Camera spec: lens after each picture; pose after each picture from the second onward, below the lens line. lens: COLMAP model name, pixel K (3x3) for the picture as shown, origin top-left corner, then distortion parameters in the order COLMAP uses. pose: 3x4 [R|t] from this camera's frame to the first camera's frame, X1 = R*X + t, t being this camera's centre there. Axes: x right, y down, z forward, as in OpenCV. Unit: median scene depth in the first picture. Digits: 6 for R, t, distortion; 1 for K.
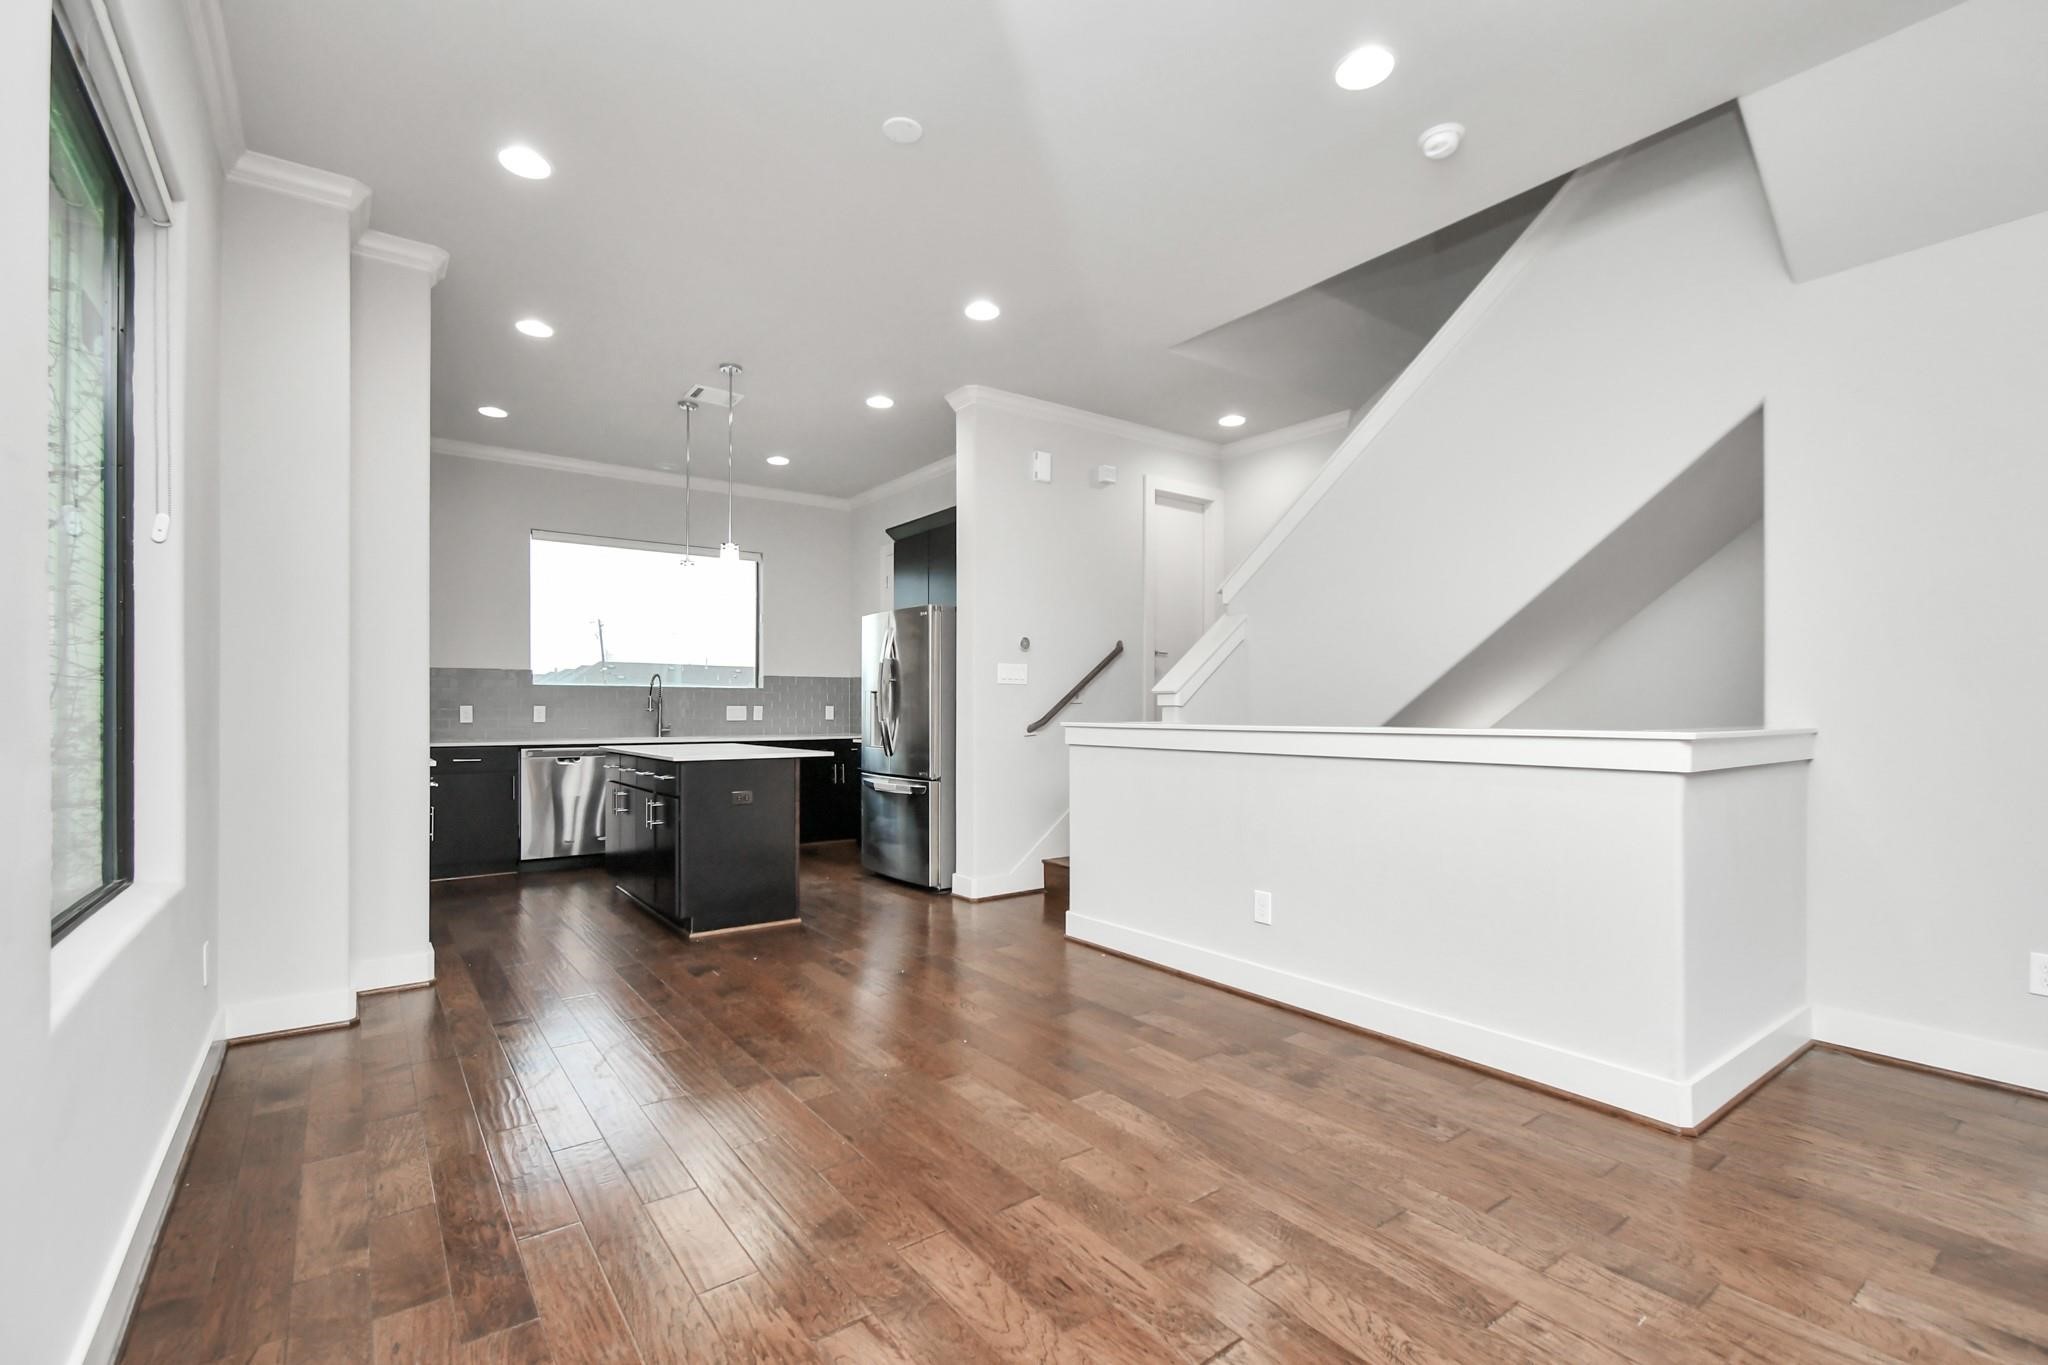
lens RADIAL K [[896.6, 0, 1011.4], [0, 896.6, 709.8], [0, 0, 1]] dist [0.010100, -0.001256]
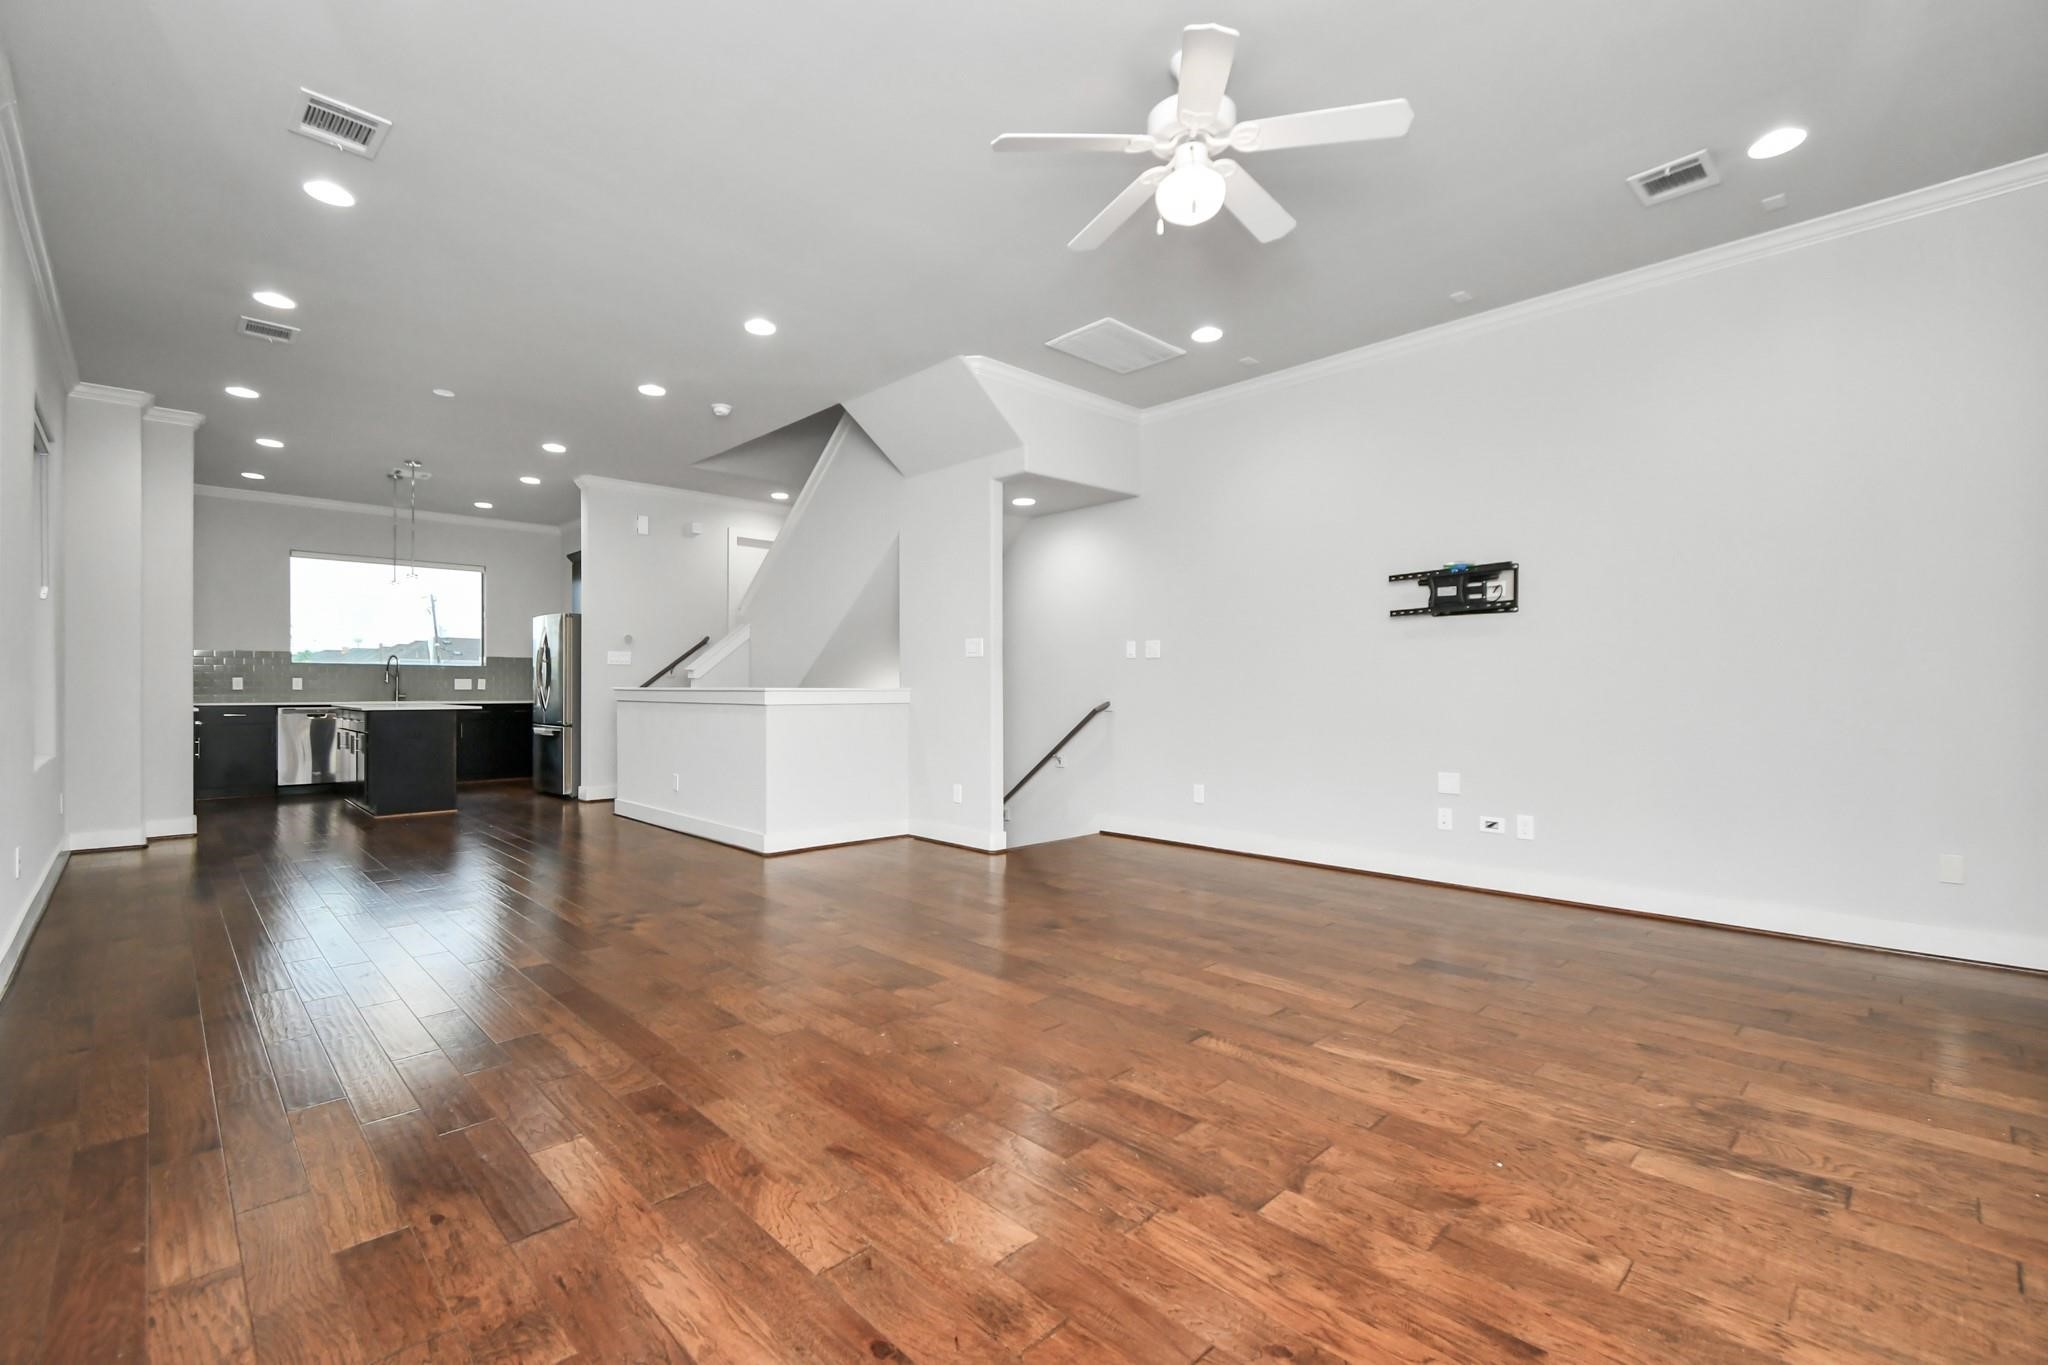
lens RADIAL K [[896.6, 0, 1007.9], [0, 896.6, 691.6], [0, 0, 1]] dist [0.010100, -0.001256]
pose [[0.991704, 0.000306, 0.128540, 0.467736], [-0.000902, 0.999989, 0.004576, 0.011506], [-0.128537, -0.004654, 0.991694, -0.631270]]
